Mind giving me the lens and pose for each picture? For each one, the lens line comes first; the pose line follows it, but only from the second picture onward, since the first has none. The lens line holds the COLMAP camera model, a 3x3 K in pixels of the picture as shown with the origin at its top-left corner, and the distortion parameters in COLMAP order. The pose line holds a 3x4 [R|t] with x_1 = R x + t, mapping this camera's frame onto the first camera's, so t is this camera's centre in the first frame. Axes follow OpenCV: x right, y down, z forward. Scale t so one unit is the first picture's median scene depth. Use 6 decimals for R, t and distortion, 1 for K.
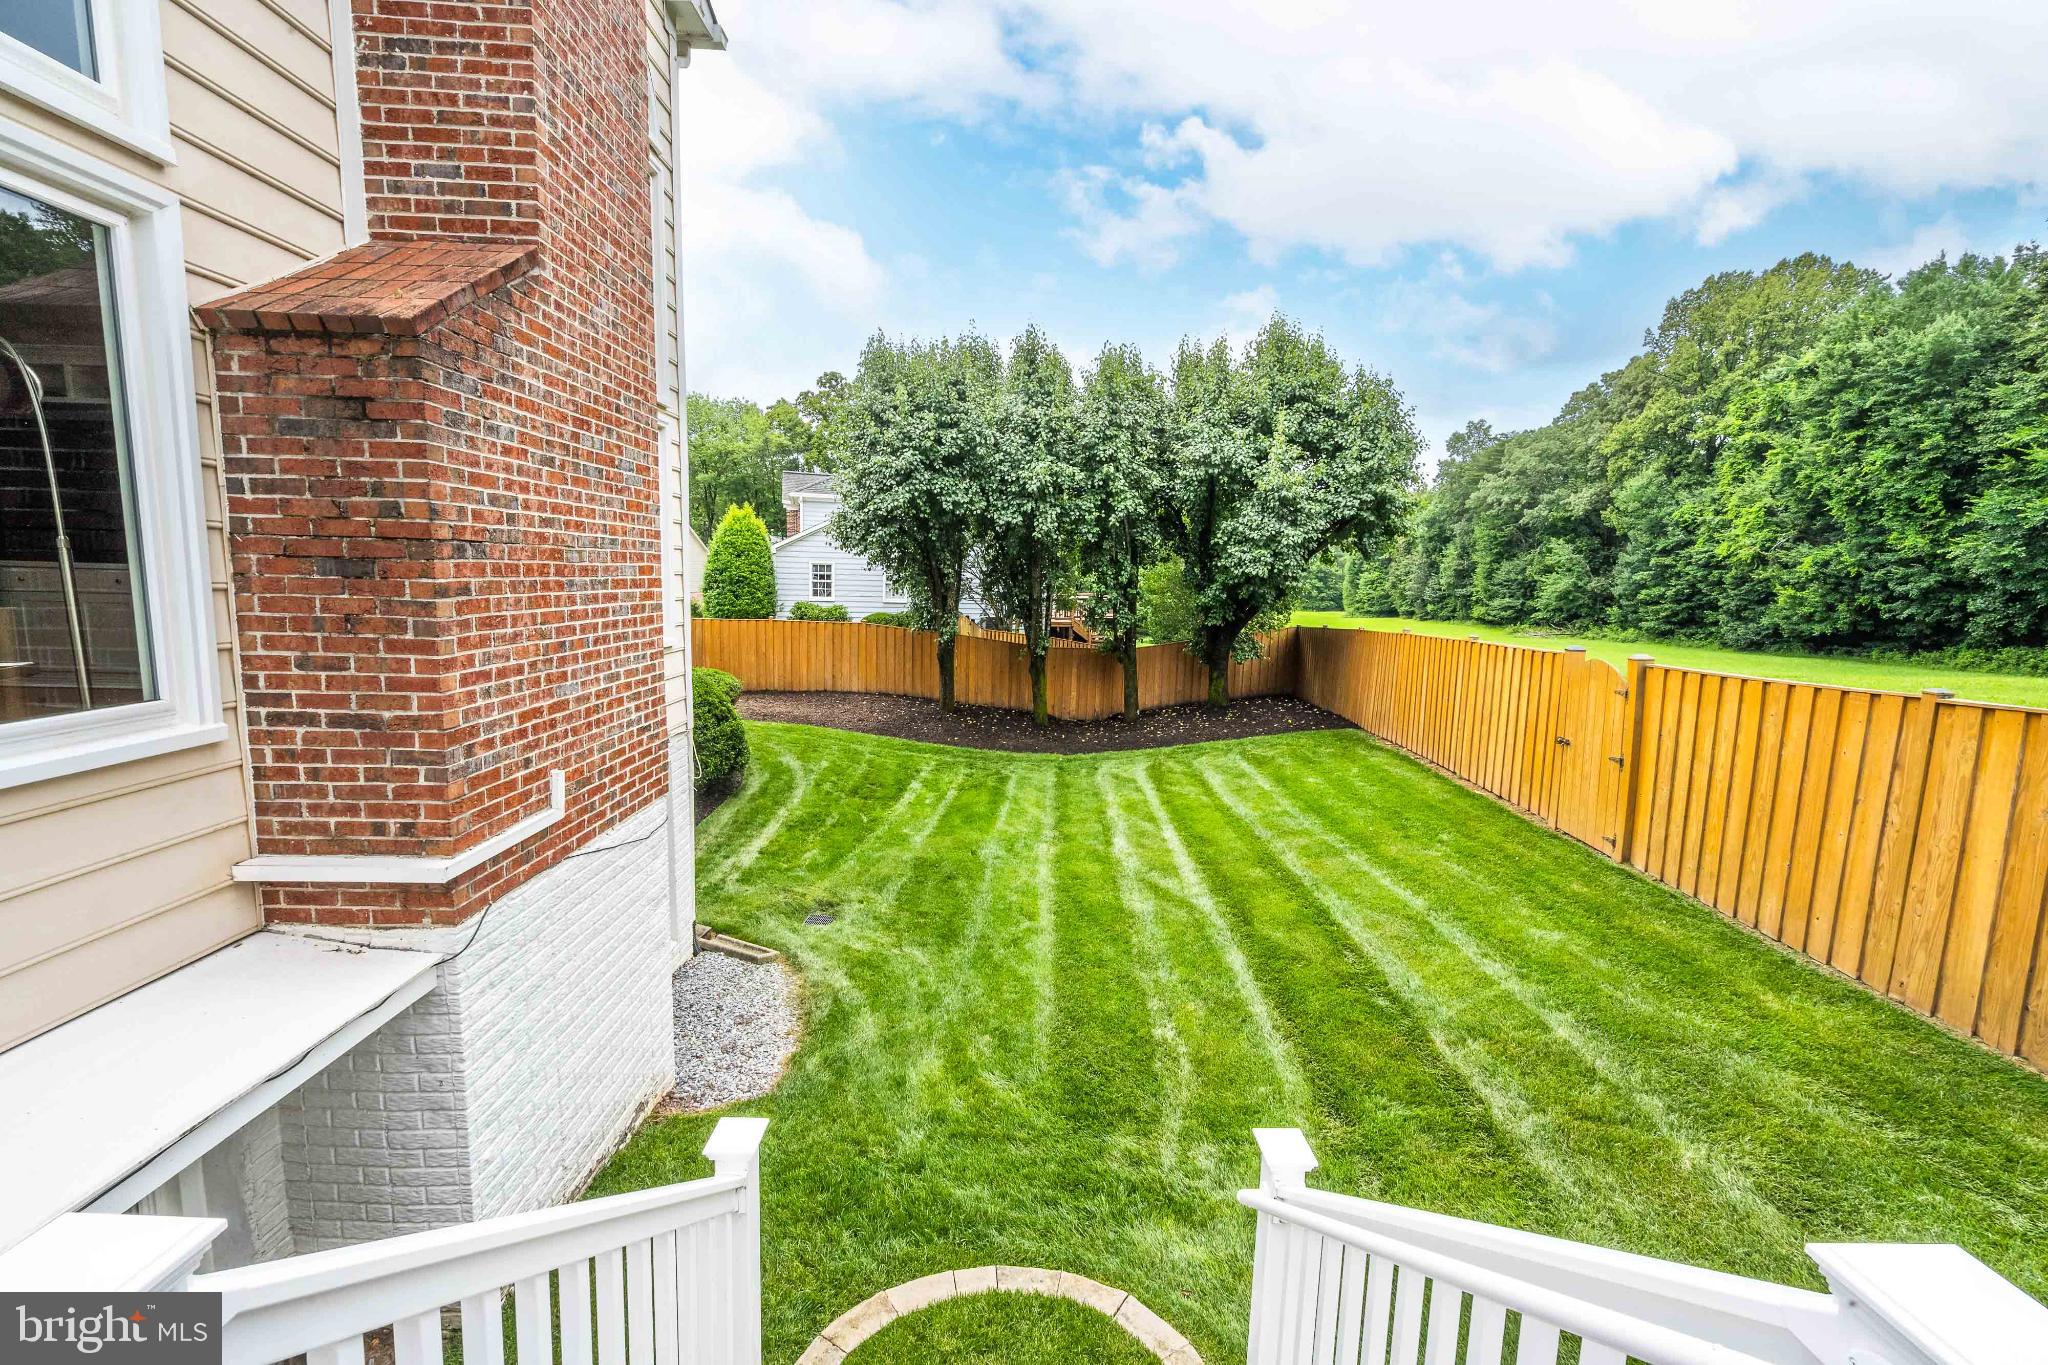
lens RADIAL K [[808.7, 0, 1025.7], [0, 808.7, 670.5], [0, 0, 1]] dist [-0.000902, -0.000121]
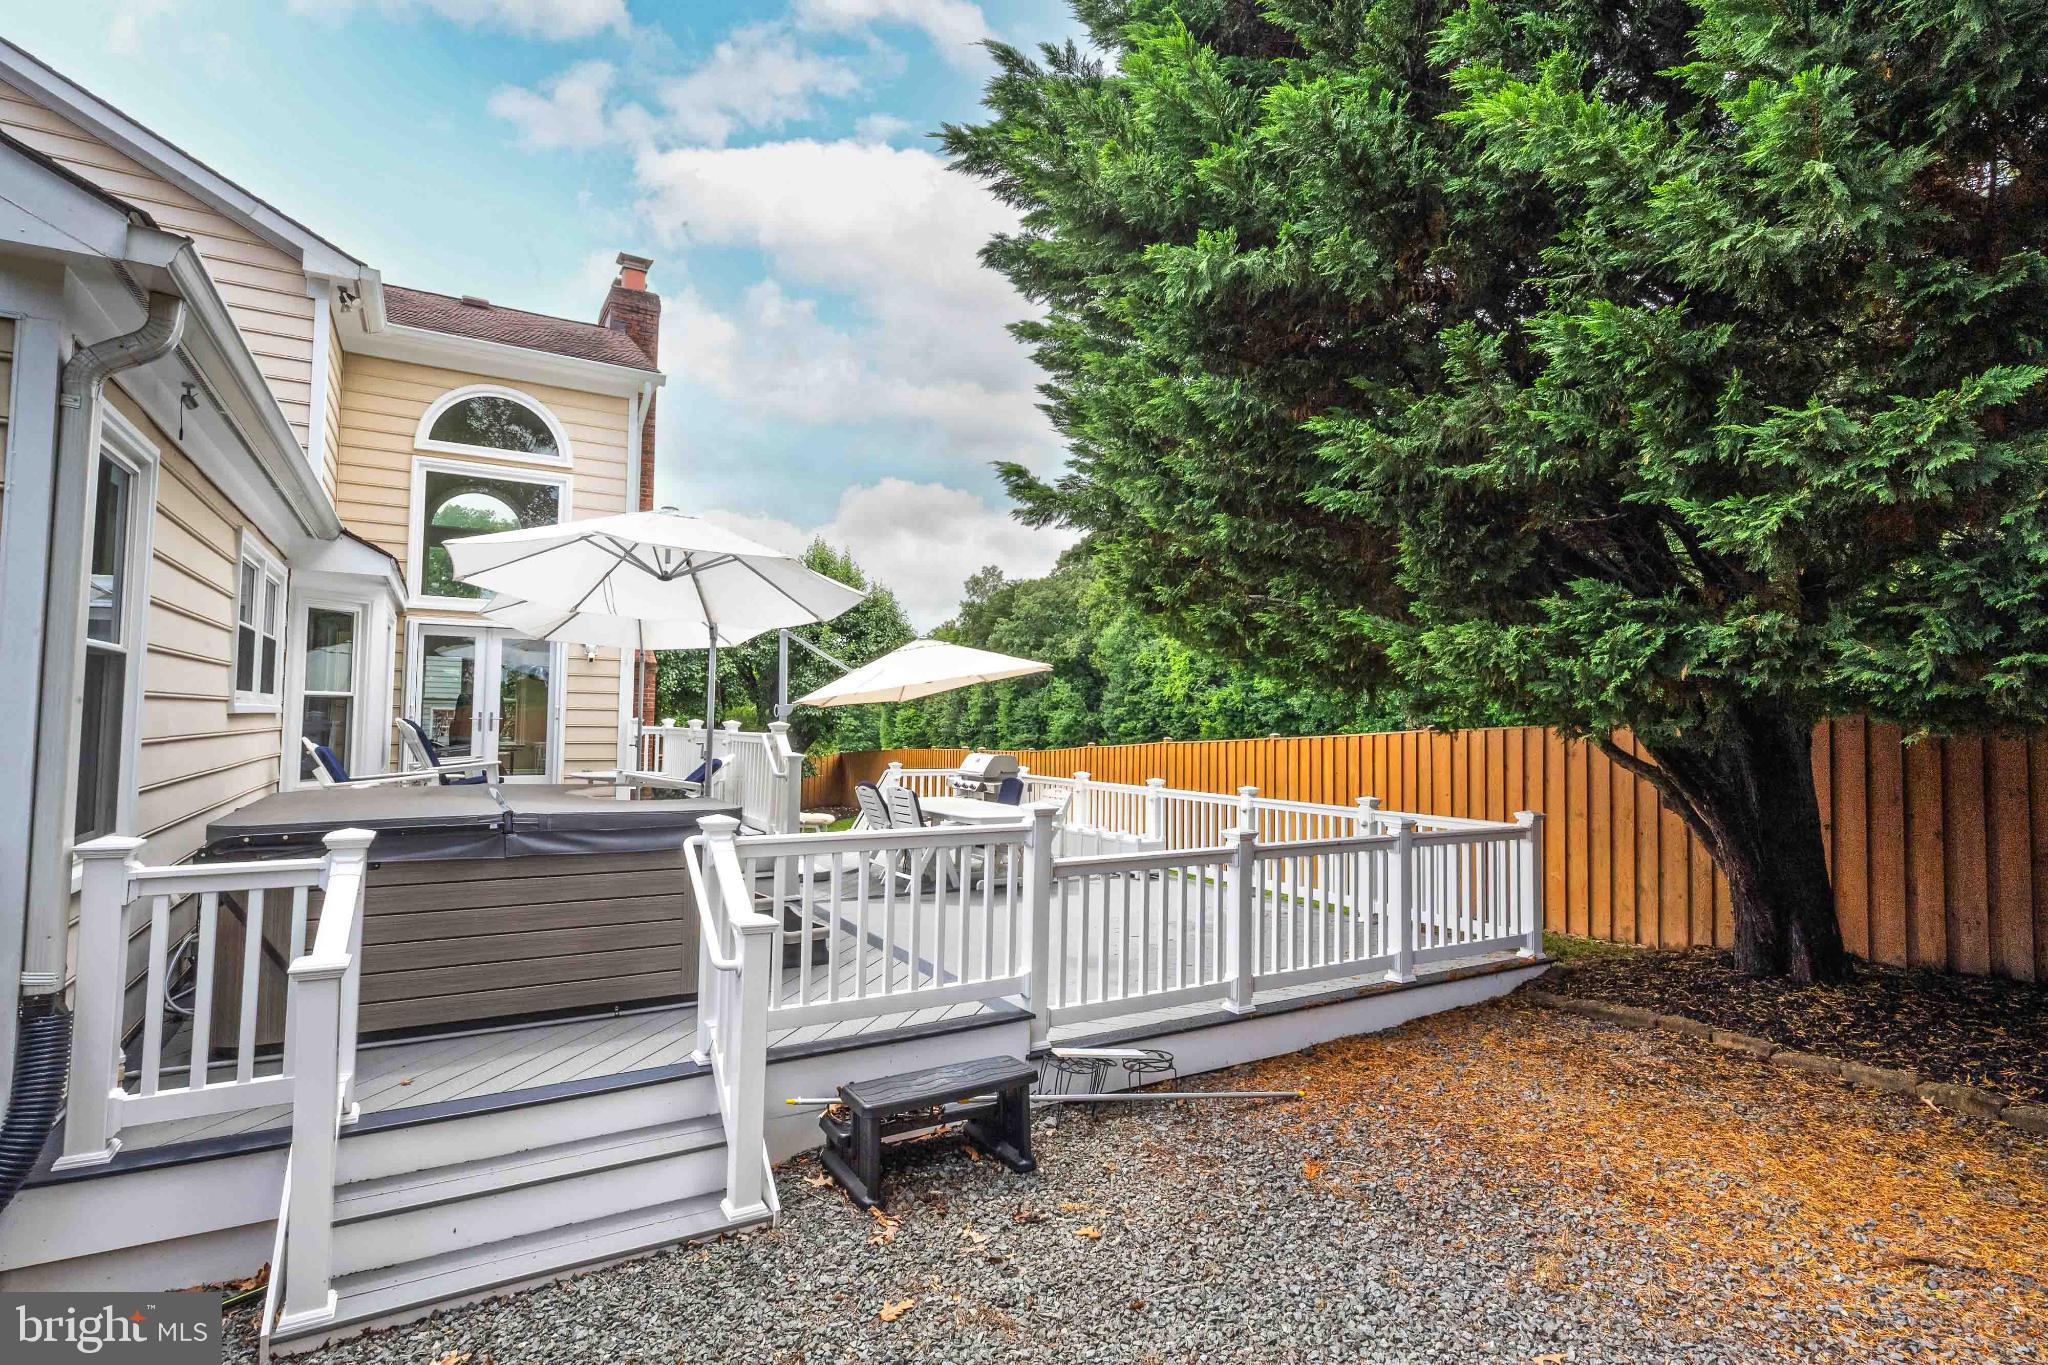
lens RADIAL K [[985.6, 0, 1024.0], [0, 985.6, 682.5], [0, 0, 1]] dist [-0.000814, 0.000012]
pose [[0.869647, 0.006352, 0.493633, -0.086418], [0.066790, 0.989210, -0.130396, 0.026451], [-0.489135, 0.146368, 0.859839, -0.238187]]
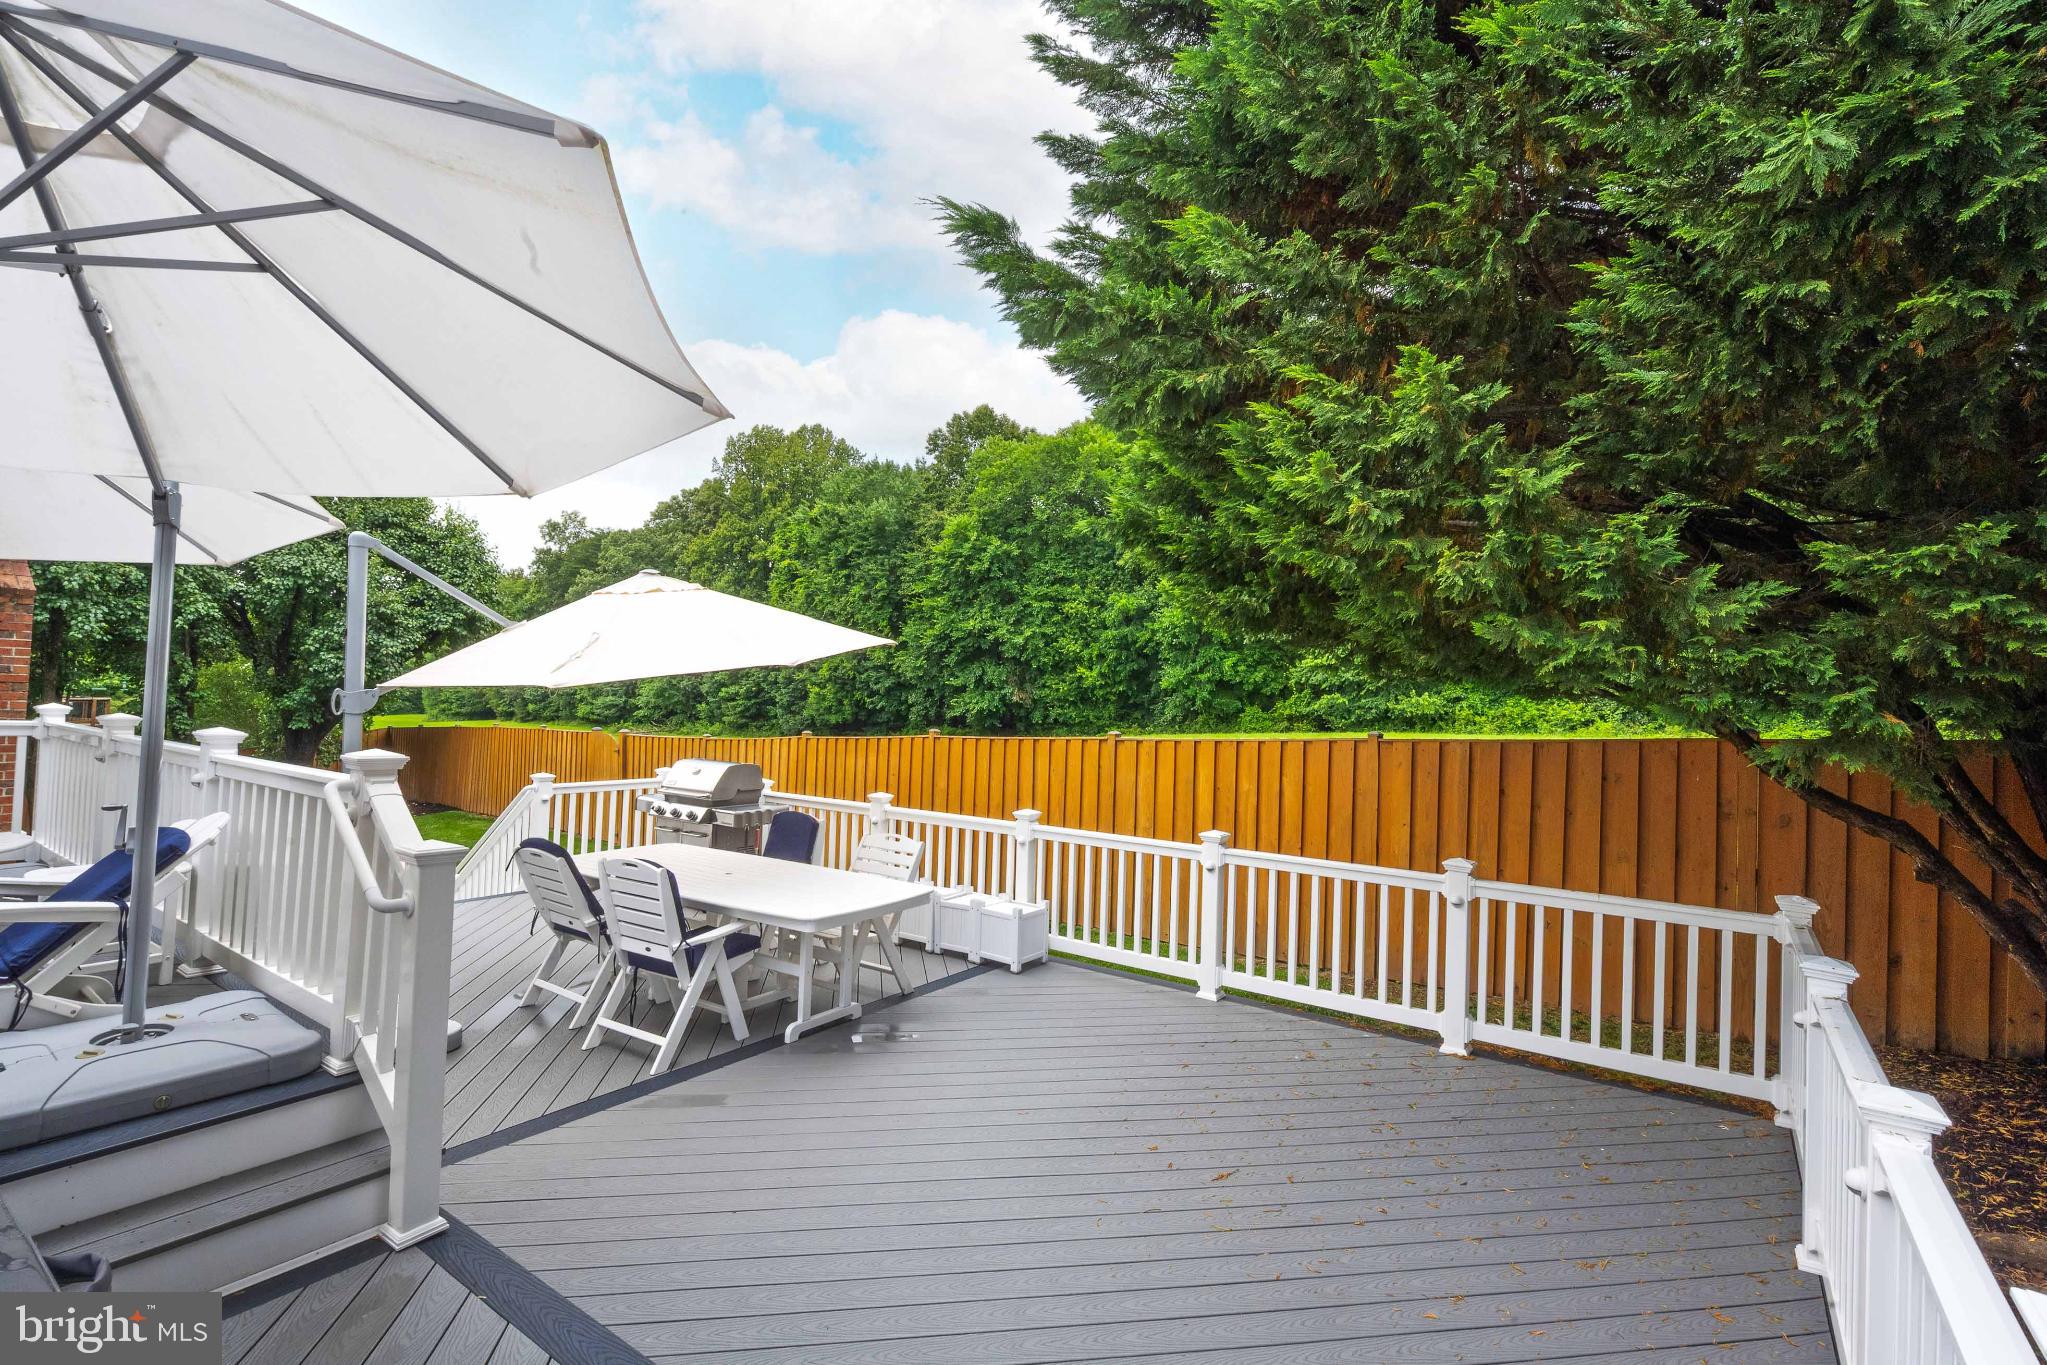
lens RADIAL K [[951.6, 0, 1022.7], [0, 951.6, 674.0], [0, 0, 1]] dist [0.000756, 0.000909]
pose [[0.592468, 0.011452, 0.805513, -0.066378], [0.079079, 0.994243, -0.072299, 0.012009], [-0.801704, 0.106534, 0.588151, -0.149118]]
